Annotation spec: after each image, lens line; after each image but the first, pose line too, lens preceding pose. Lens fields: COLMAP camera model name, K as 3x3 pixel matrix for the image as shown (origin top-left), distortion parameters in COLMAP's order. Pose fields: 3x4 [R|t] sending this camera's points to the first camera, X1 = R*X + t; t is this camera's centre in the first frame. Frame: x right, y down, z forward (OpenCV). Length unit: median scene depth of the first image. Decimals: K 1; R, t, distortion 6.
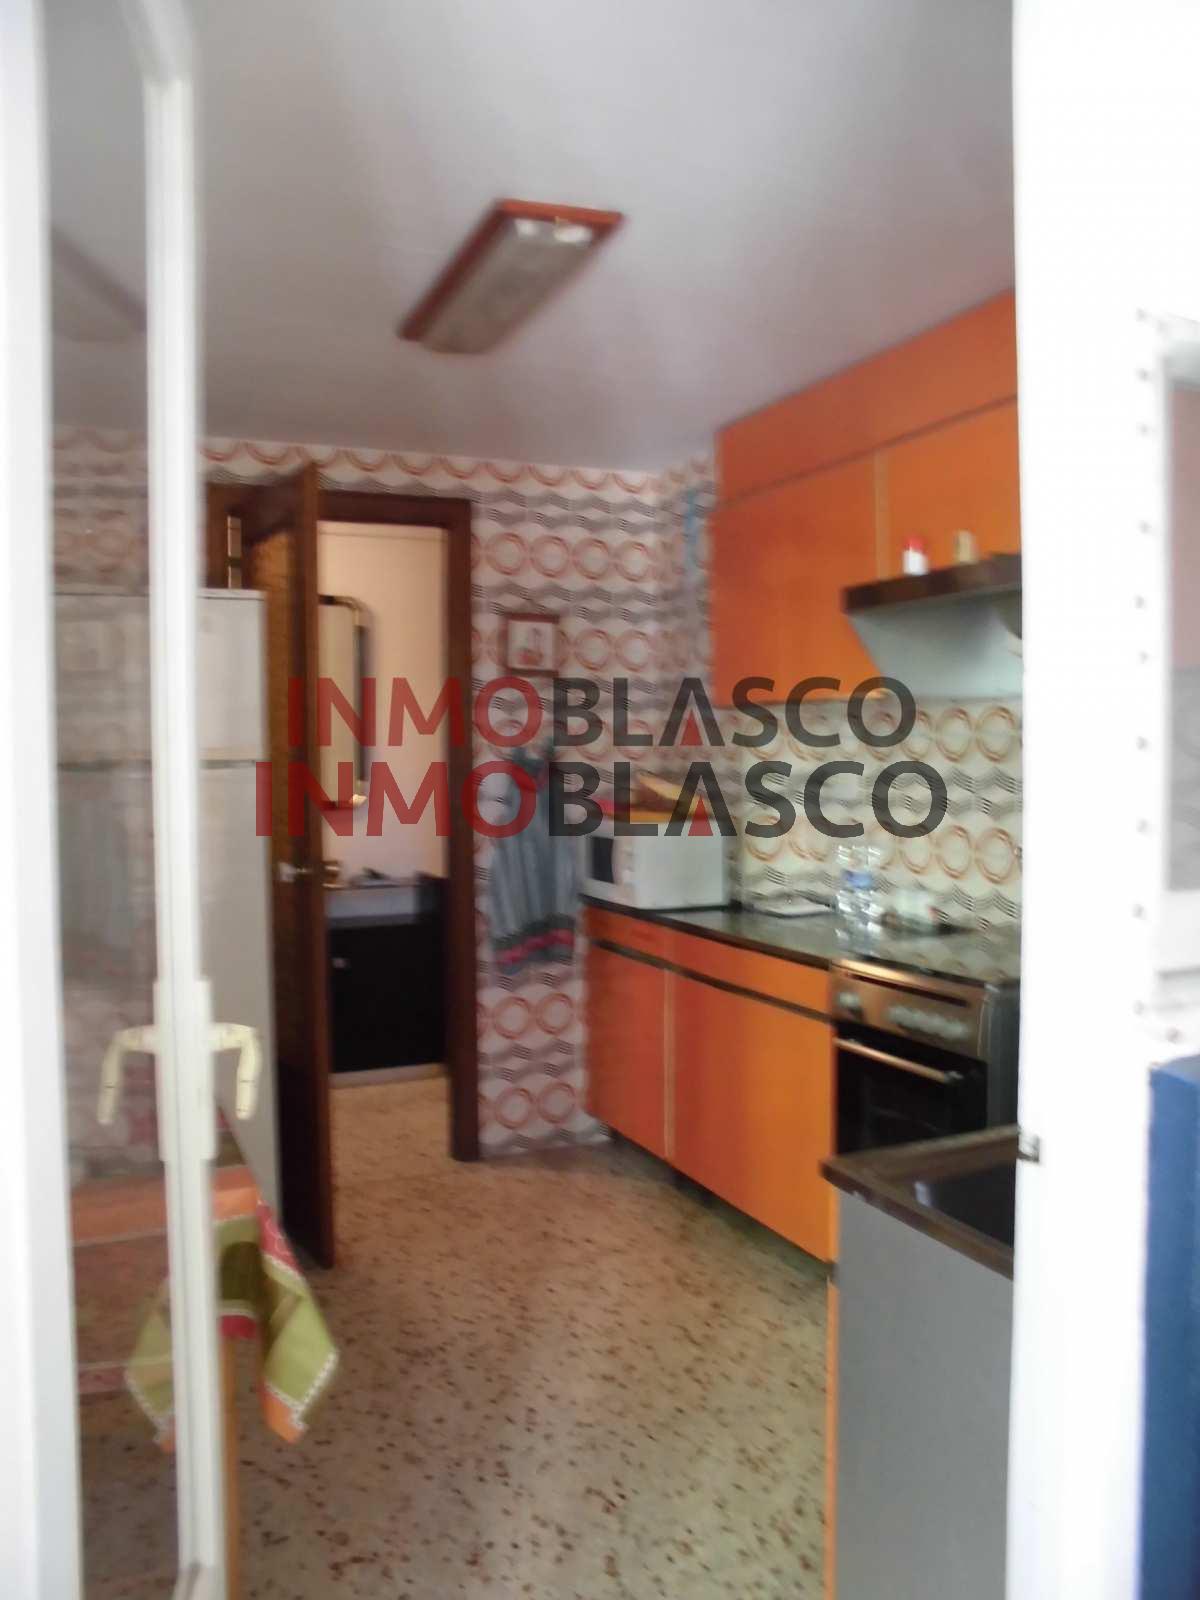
lens RADIAL K [[1245.9, 0, 601.3], [0, 1245.9, 794.9], [0, 0, 1]] dist [-0.116232, 0.089680]
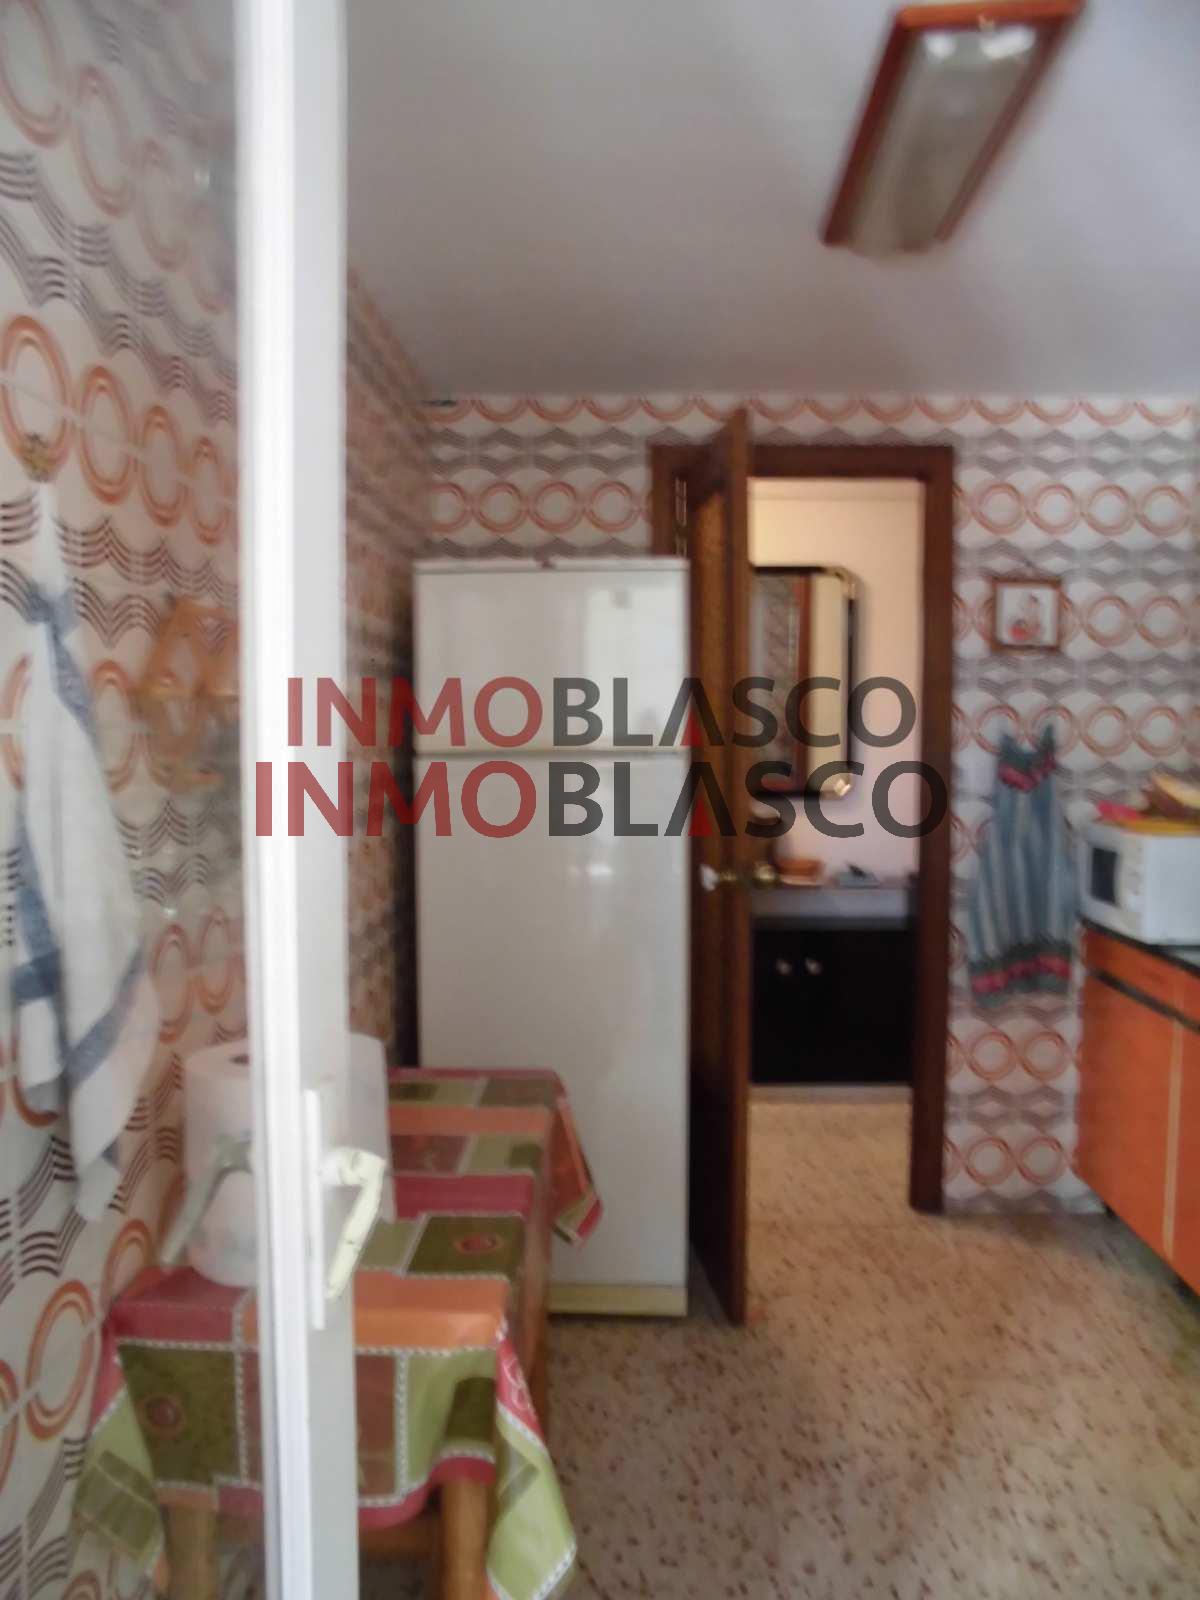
lens RADIAL K [[1245.9, 0, 588.0], [0, 1245.9, 798.6], [0, 0, 1]] dist [-0.116232, 0.089680]
pose [[0.901892, 0.031633, -0.430802, 0.043597], [-0.022025, 0.999385, 0.027273, -0.014578], [0.431400, -0.015109, 0.902034, 0.142746]]
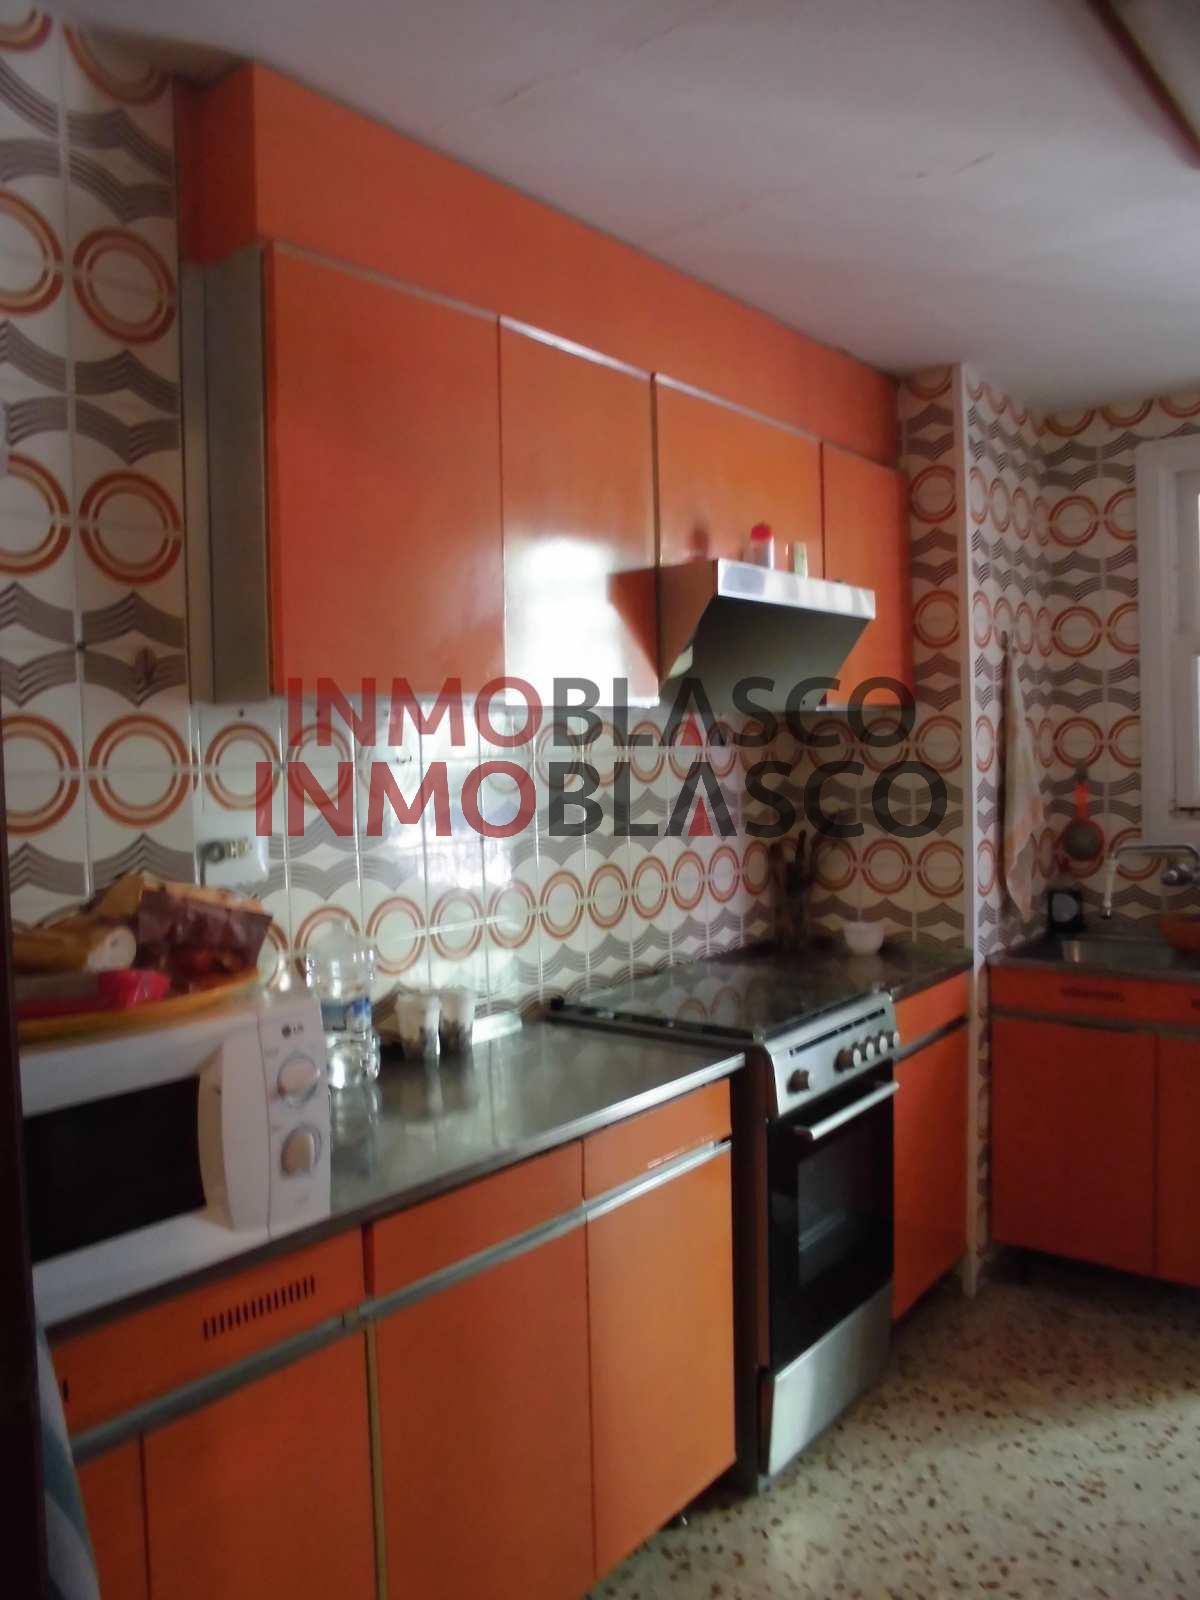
lens RADIAL K [[1245.9, 0, 599.7], [0, 1245.9, 798.9], [0, 0, 1]] dist [-0.116232, 0.089680]
pose [[-0.472467, -0.015558, 0.881211, -0.353230], [0.051962, 0.997613, 0.045472, -0.044876], [-0.879815, 0.067273, -0.470531, 1.176687]]
